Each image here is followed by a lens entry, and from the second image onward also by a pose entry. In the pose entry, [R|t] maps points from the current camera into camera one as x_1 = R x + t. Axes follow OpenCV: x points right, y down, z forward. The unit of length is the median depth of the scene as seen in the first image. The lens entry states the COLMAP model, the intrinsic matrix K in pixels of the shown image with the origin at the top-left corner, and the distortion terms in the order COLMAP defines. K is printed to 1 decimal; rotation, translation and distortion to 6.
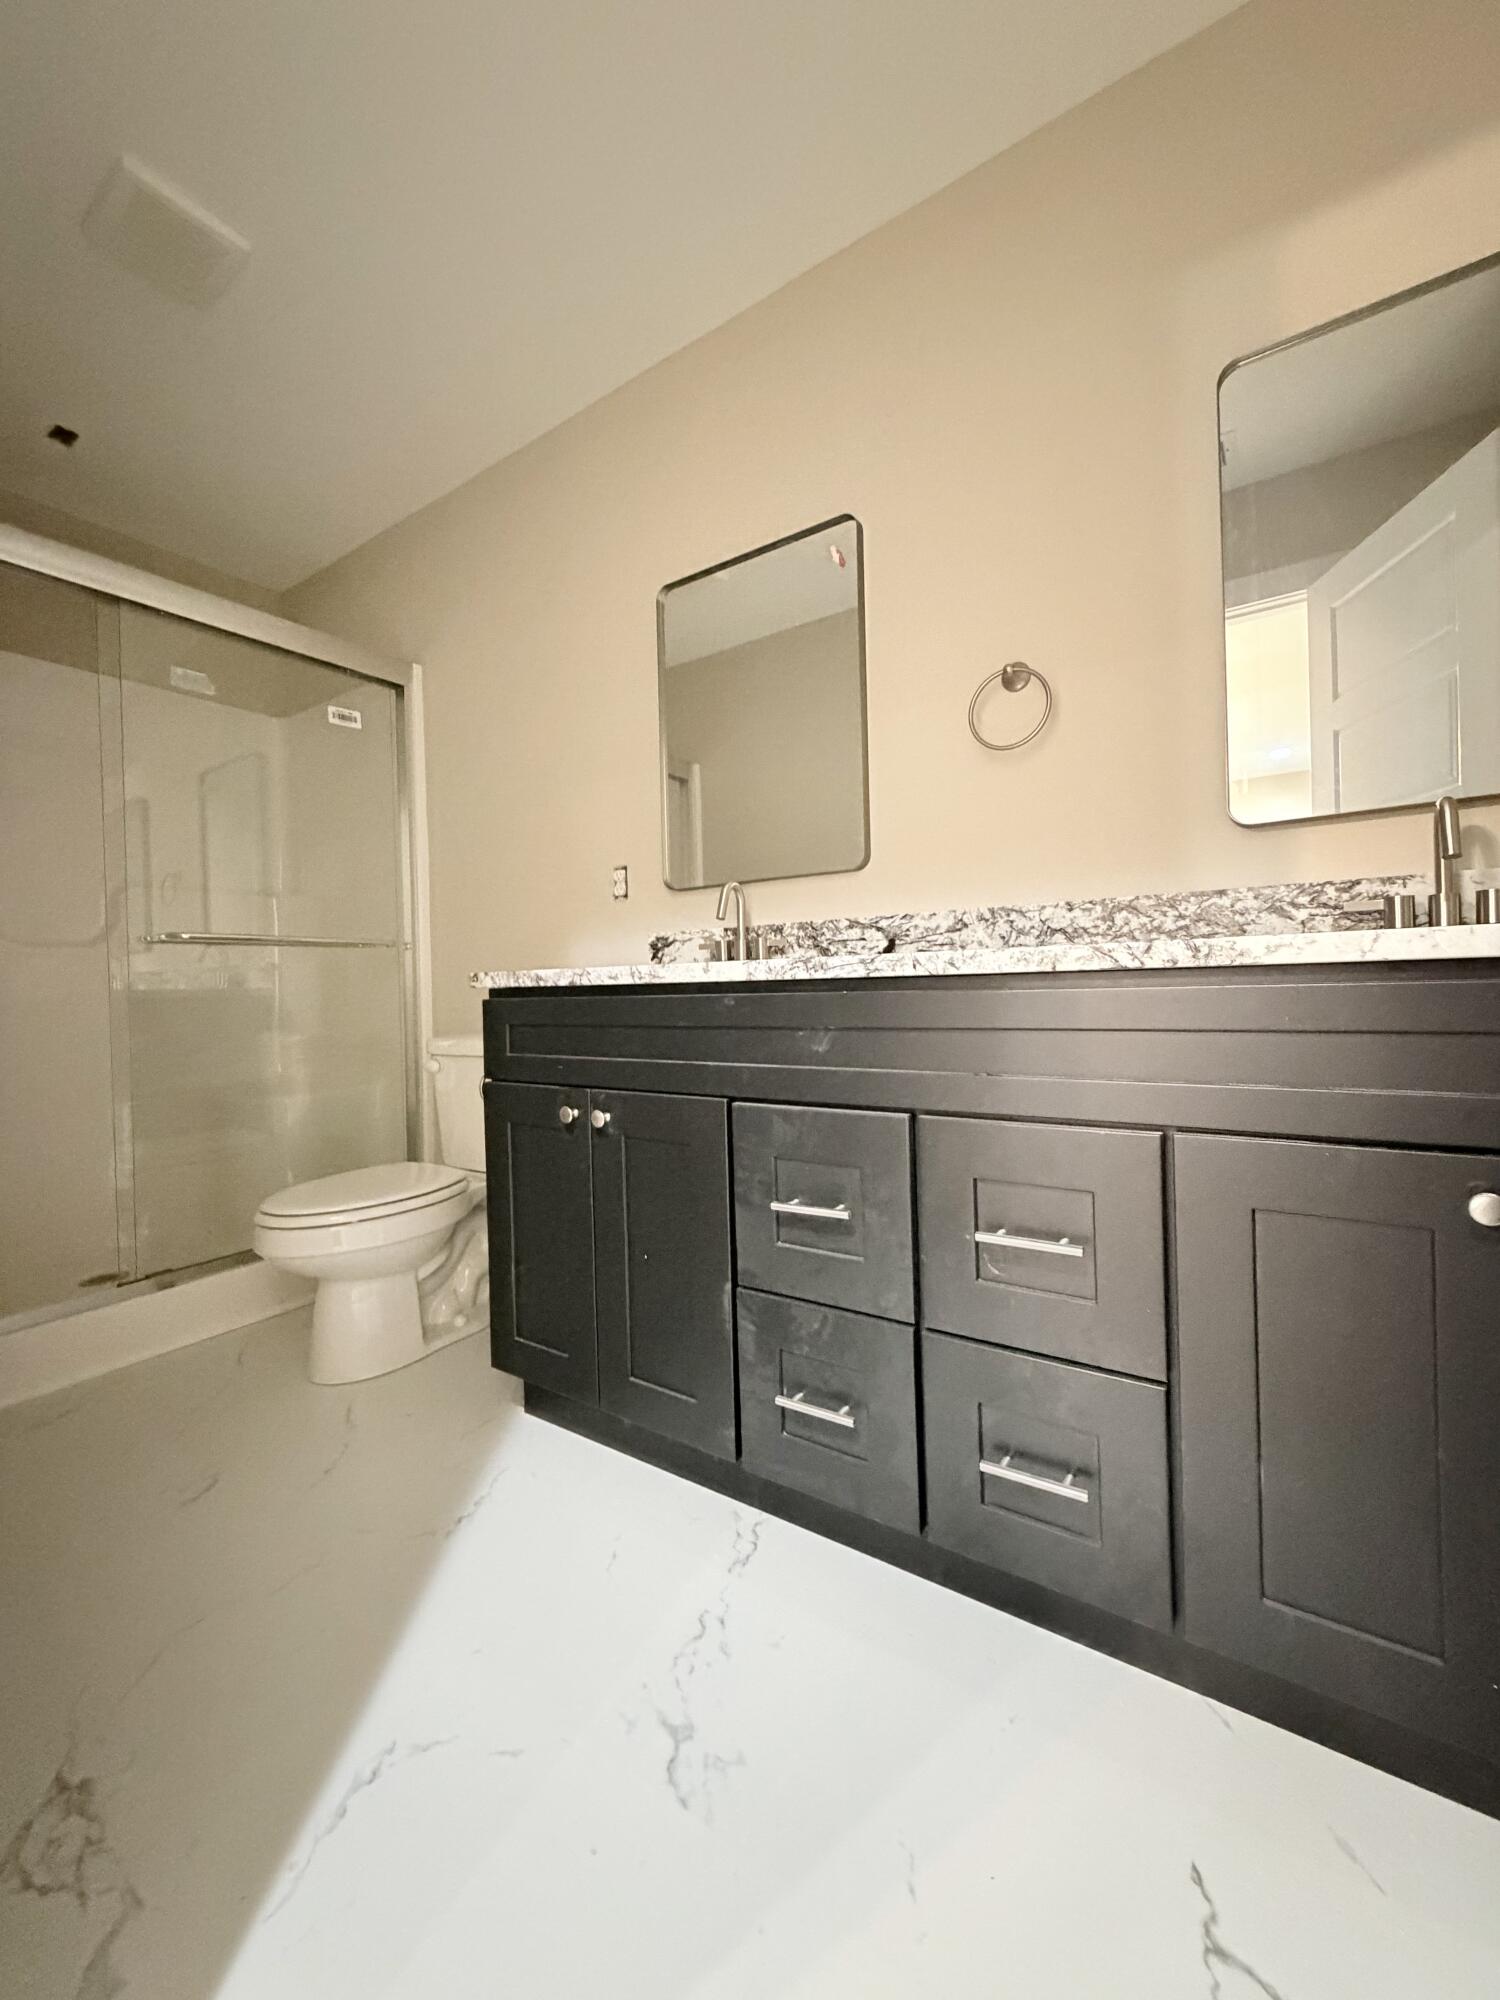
lens RADIAL K [[799.2, 0, 751.2], [0, 799.2, 996.7], [0, 0, 1]] dist [0.001512, 0.000128]
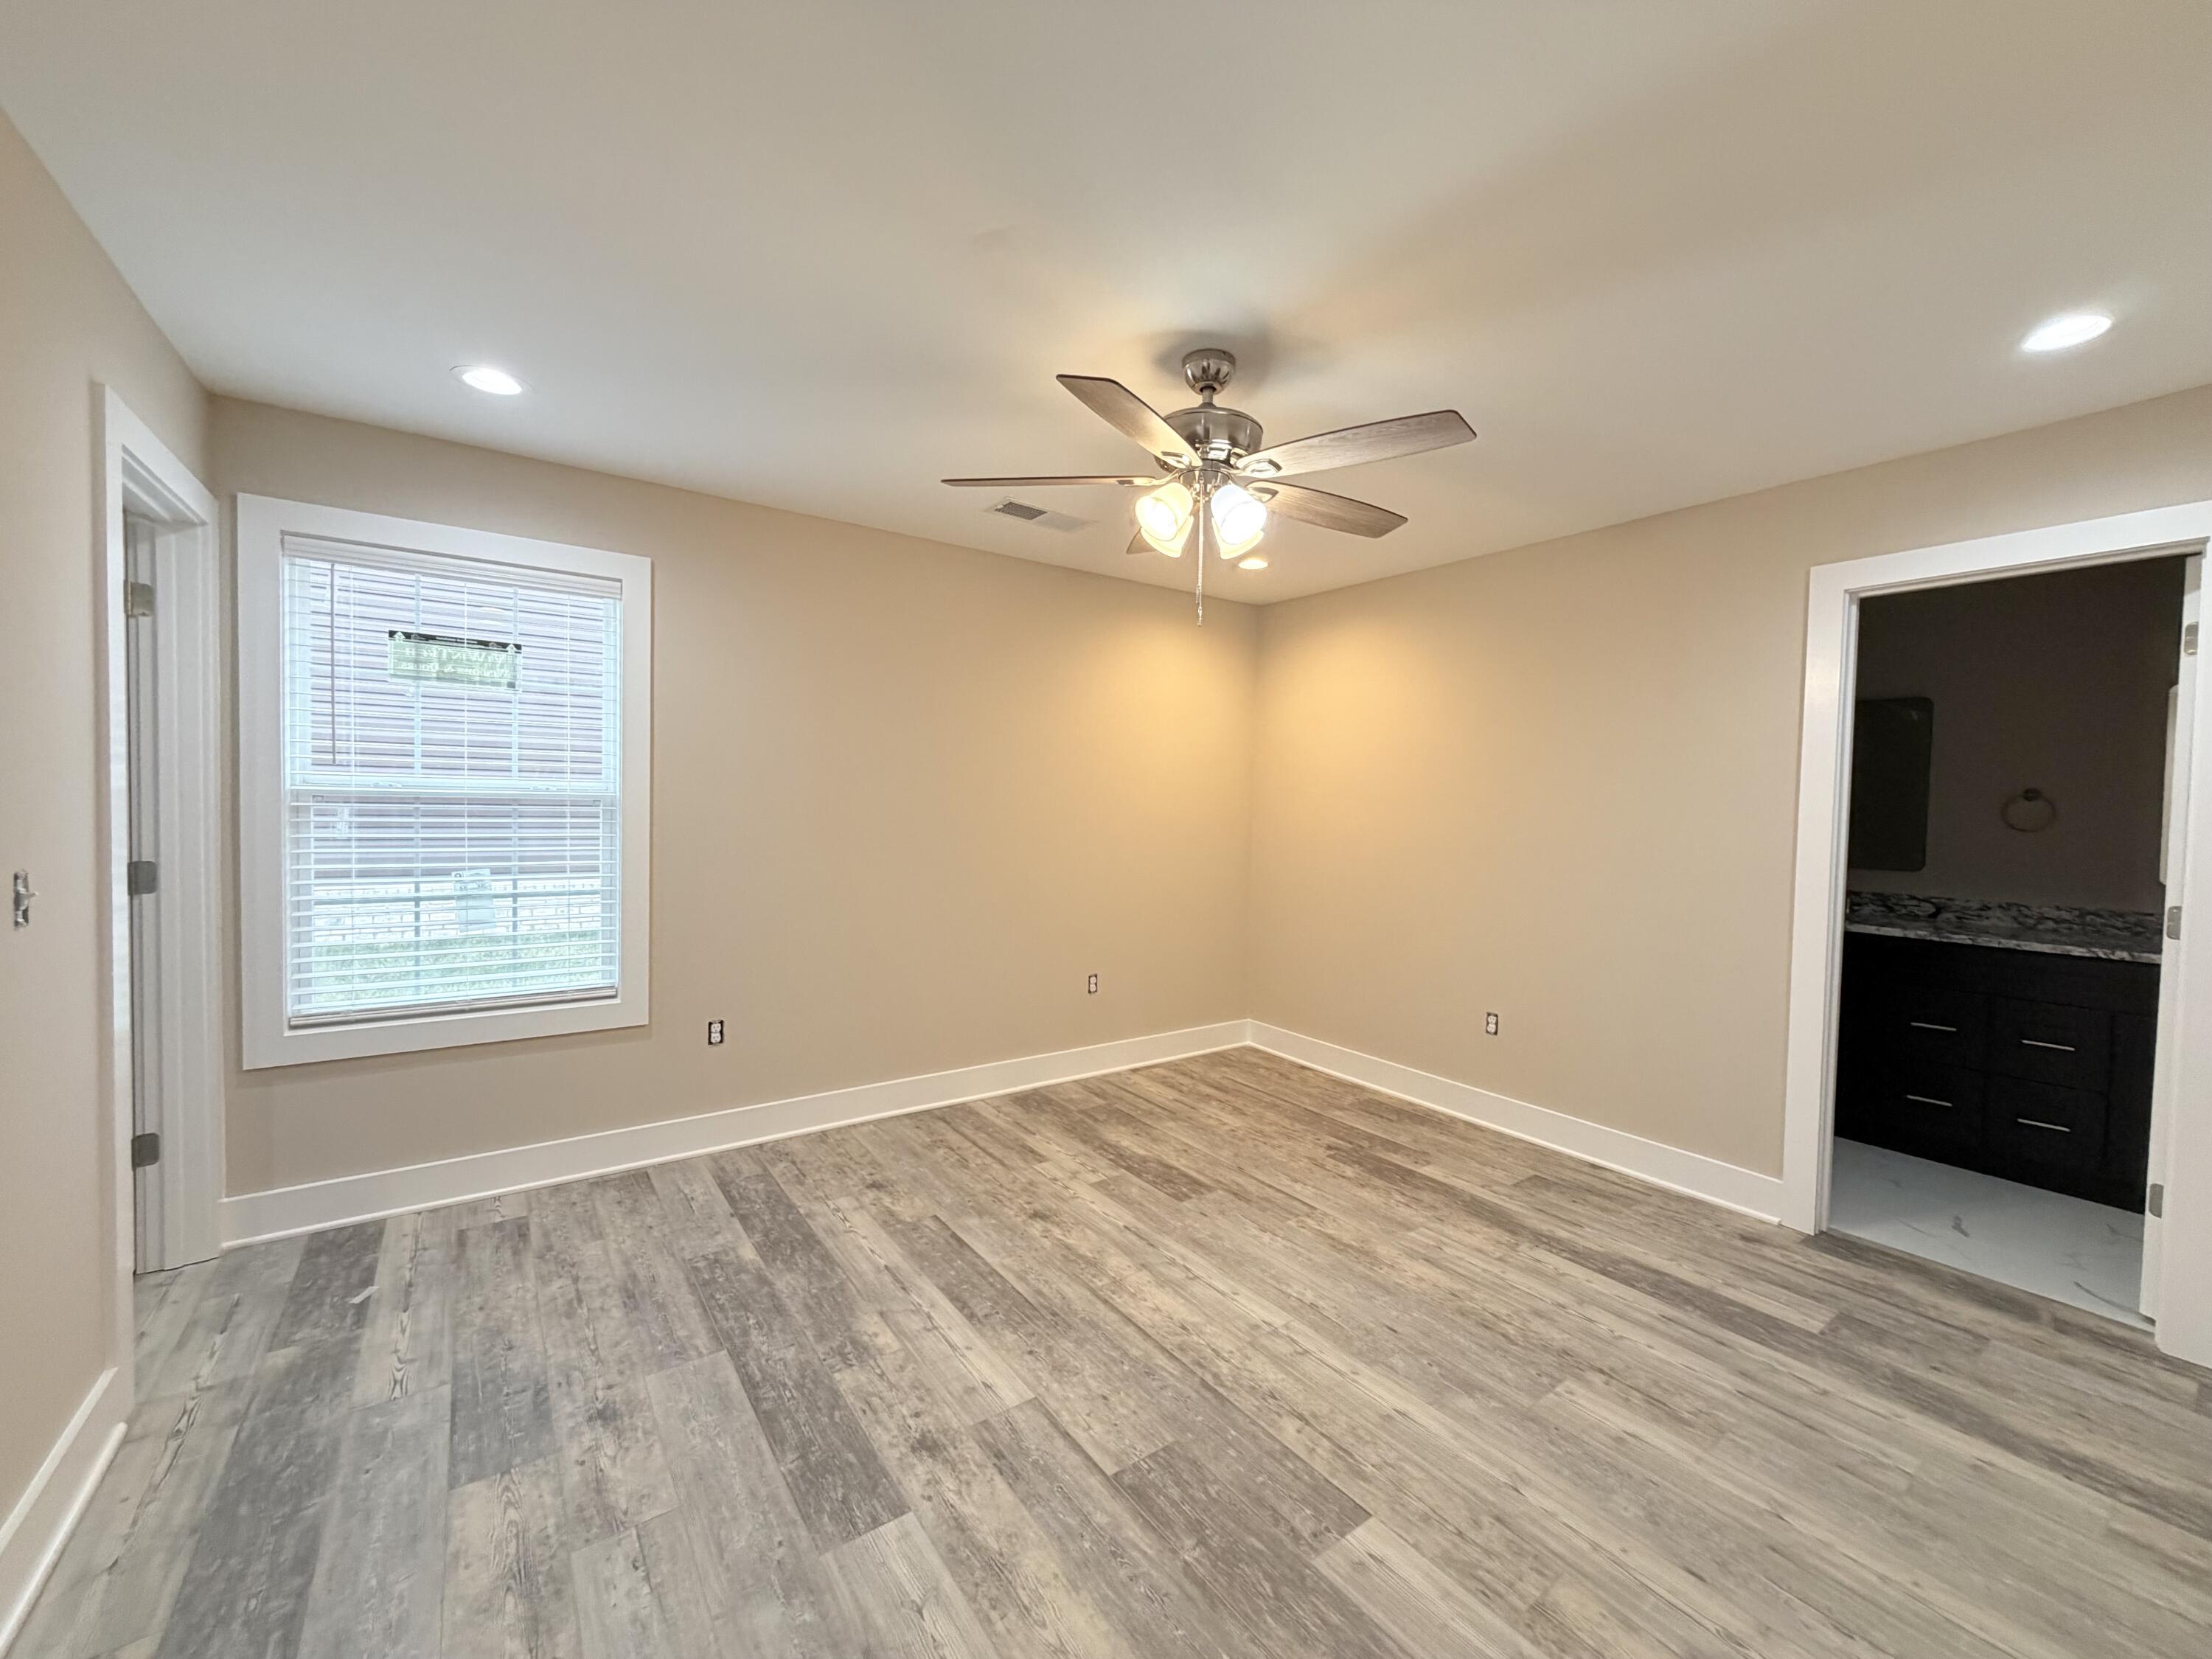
lens RADIAL K [[883.9, 0, 1107.1], [0, 883.9, 834.0], [0, 0, 1]] dist [0.001512, 0.000128]
pose [[0.936729, 0.066641, -0.343655, -1.176382], [-0.058286, 0.997700, 0.034596, -0.239870], [0.345170, -0.012377, 0.938459, -2.091763]]
